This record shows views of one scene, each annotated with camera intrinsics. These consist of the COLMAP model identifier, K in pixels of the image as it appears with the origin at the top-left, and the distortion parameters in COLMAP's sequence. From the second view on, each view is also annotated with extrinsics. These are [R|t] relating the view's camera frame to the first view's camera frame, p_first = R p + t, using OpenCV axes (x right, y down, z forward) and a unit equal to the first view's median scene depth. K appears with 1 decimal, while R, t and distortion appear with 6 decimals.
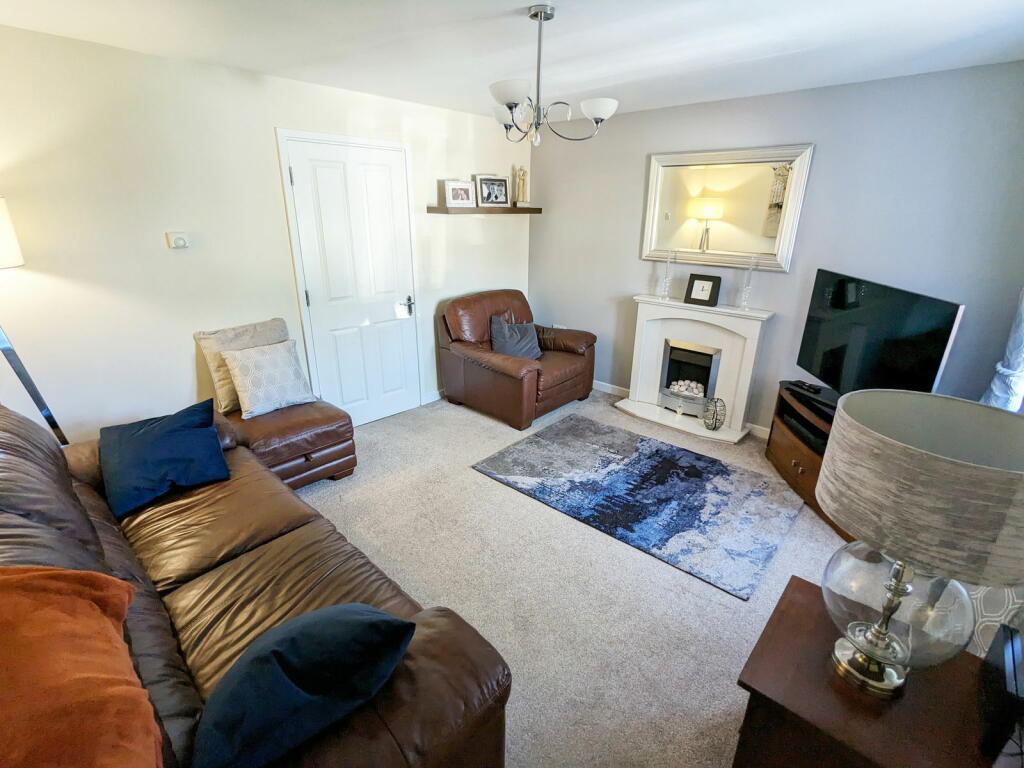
lens RADIAL K [[484.8, 0, 512.0], [0, 484.8, 384.0], [0, 0, 1]] dist [0.001638, -0.000043]
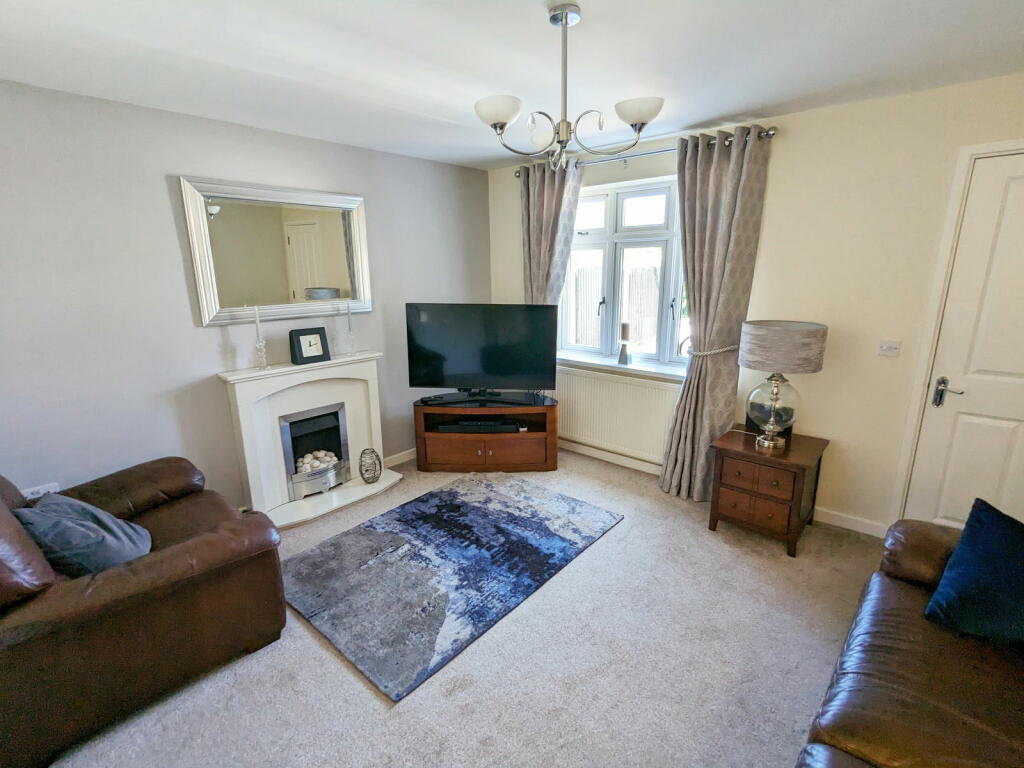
lens RADIAL K [[484.8, 0, 512.0], [0, 484.8, 384.0], [0, 0, 1]] dist [0.001638, -0.000043]
pose [[-0.012045, -0.249587, 0.968277, -0.512174], [0.355865, 0.903878, 0.237414, -0.231722], [-0.934460, 0.347436, 0.077932, 0.689563]]
